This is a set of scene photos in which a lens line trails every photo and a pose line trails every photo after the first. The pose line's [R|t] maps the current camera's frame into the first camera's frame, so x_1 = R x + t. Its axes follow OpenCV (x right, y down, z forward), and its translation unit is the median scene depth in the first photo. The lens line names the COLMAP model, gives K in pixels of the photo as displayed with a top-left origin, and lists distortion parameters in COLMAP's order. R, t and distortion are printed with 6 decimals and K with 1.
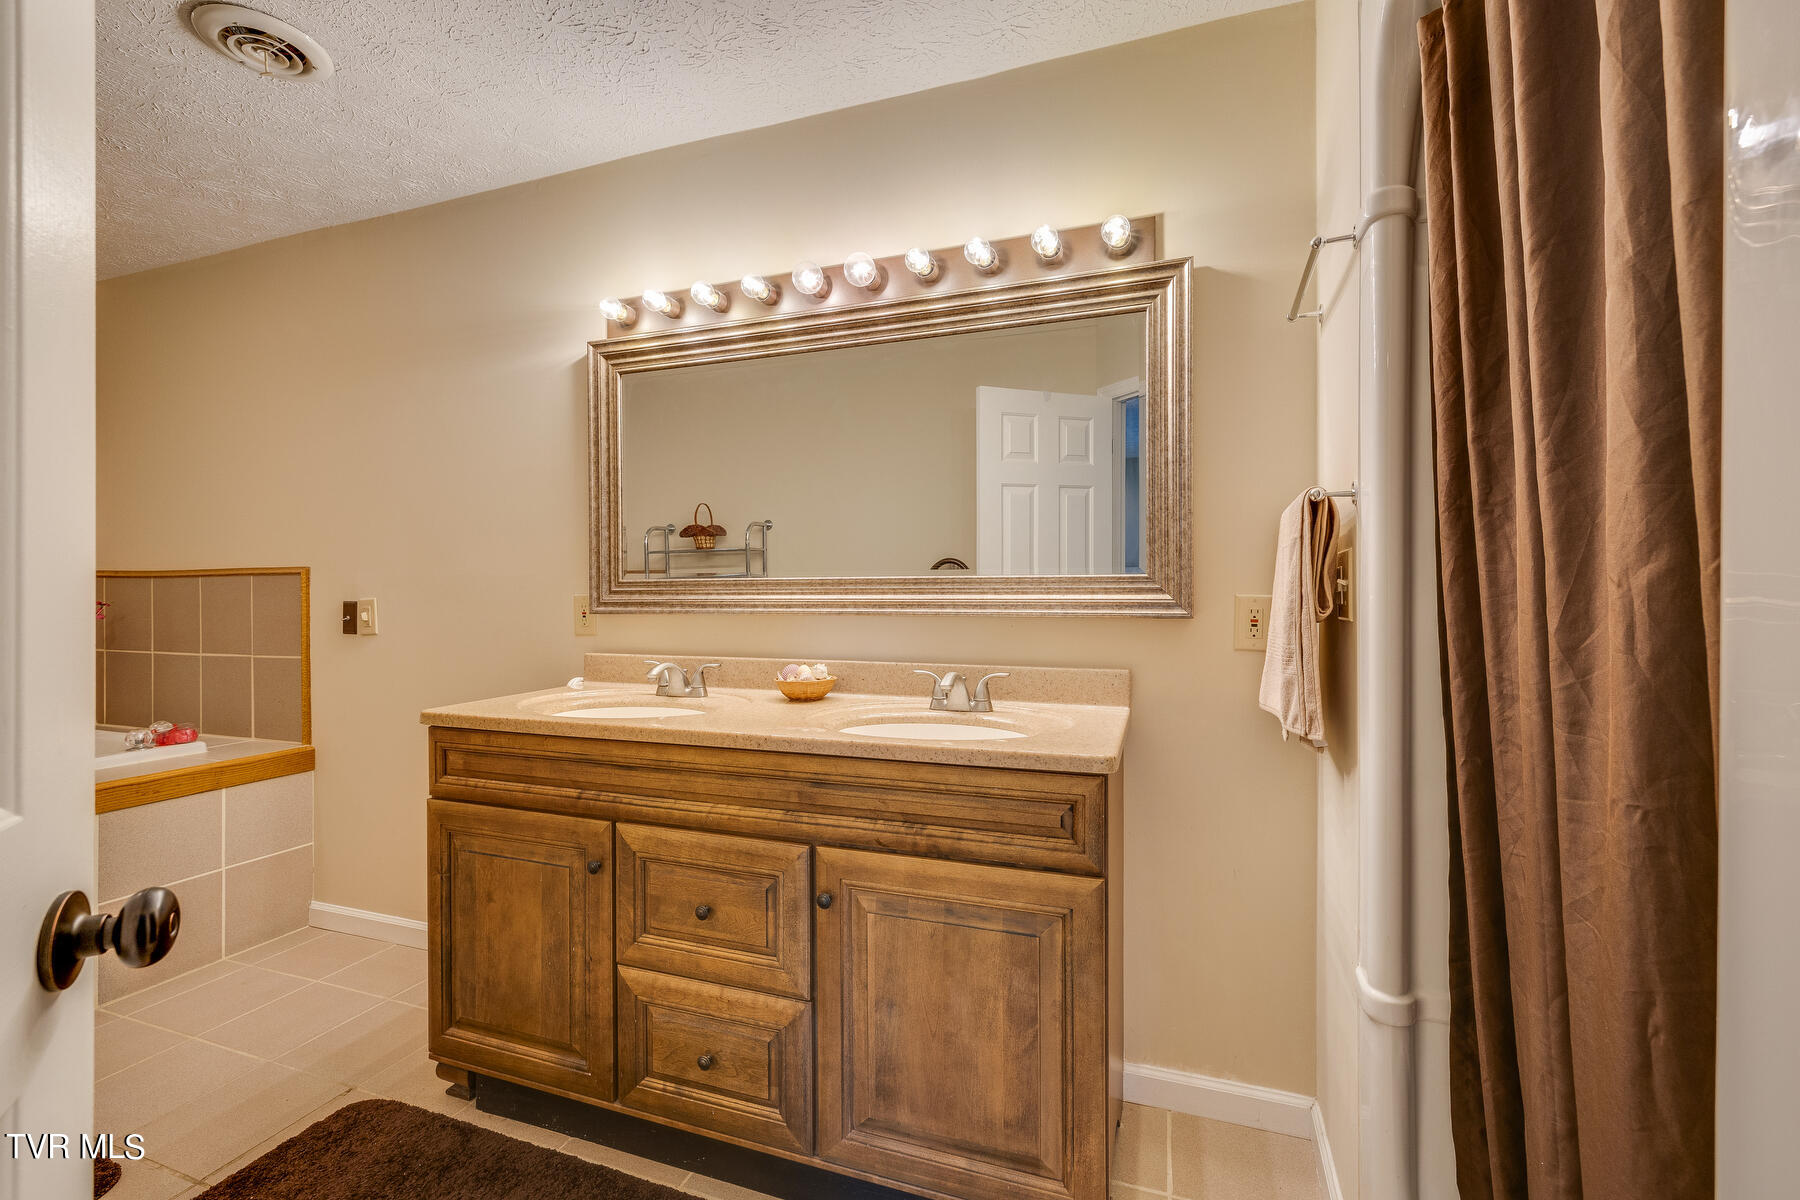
lens RADIAL K [[758.1, 0, 903.7], [0, 758.1, 593.5], [0, 0, 1]] dist [0.002083, 0.000060]
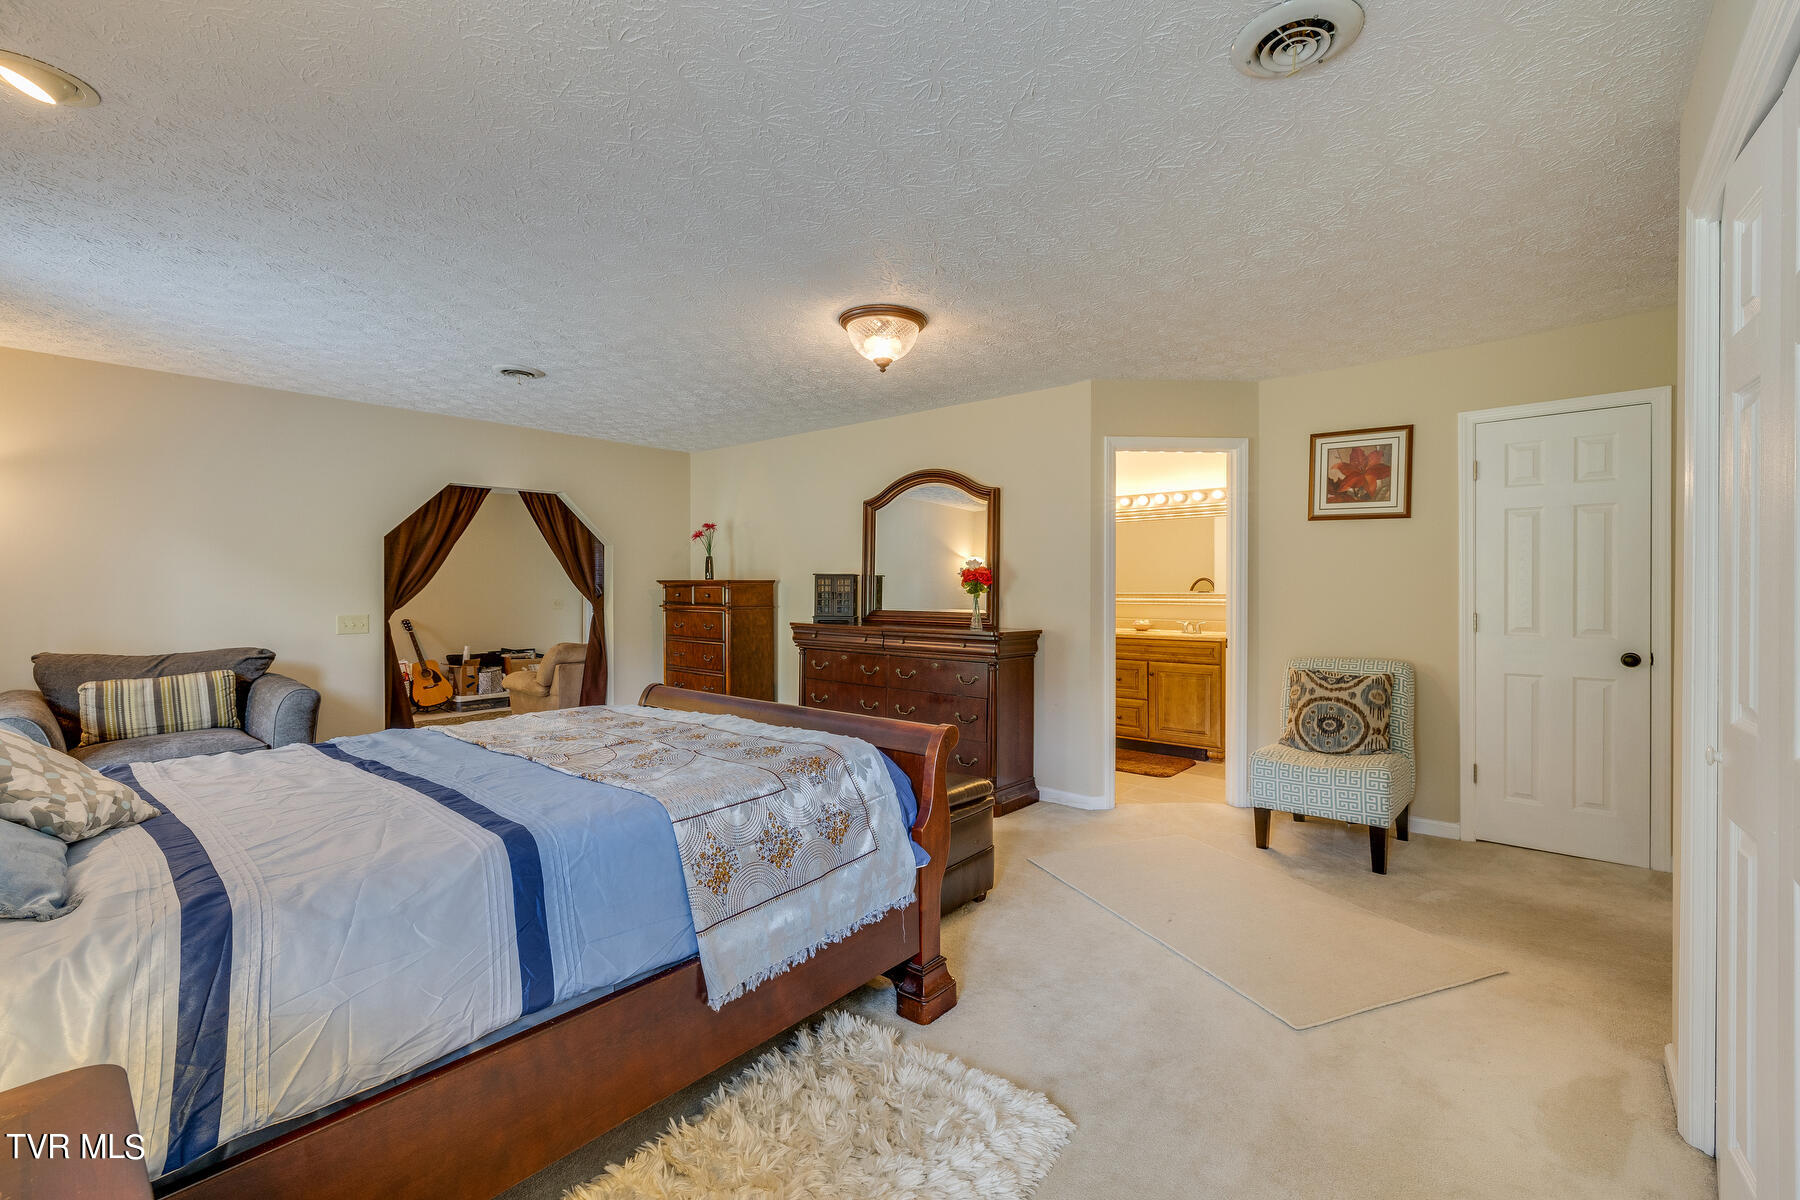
lens RADIAL K [[758.1, 0, 903.7], [0, 758.1, 593.5], [0, 0, 1]] dist [0.002083, 0.000060]
pose [[0.934608, 0.005545, -0.355636, 0.009833], [-0.005951, 0.999982, -0.000047, -0.001931], [0.355629, 0.002160, 0.934625, -0.325624]]
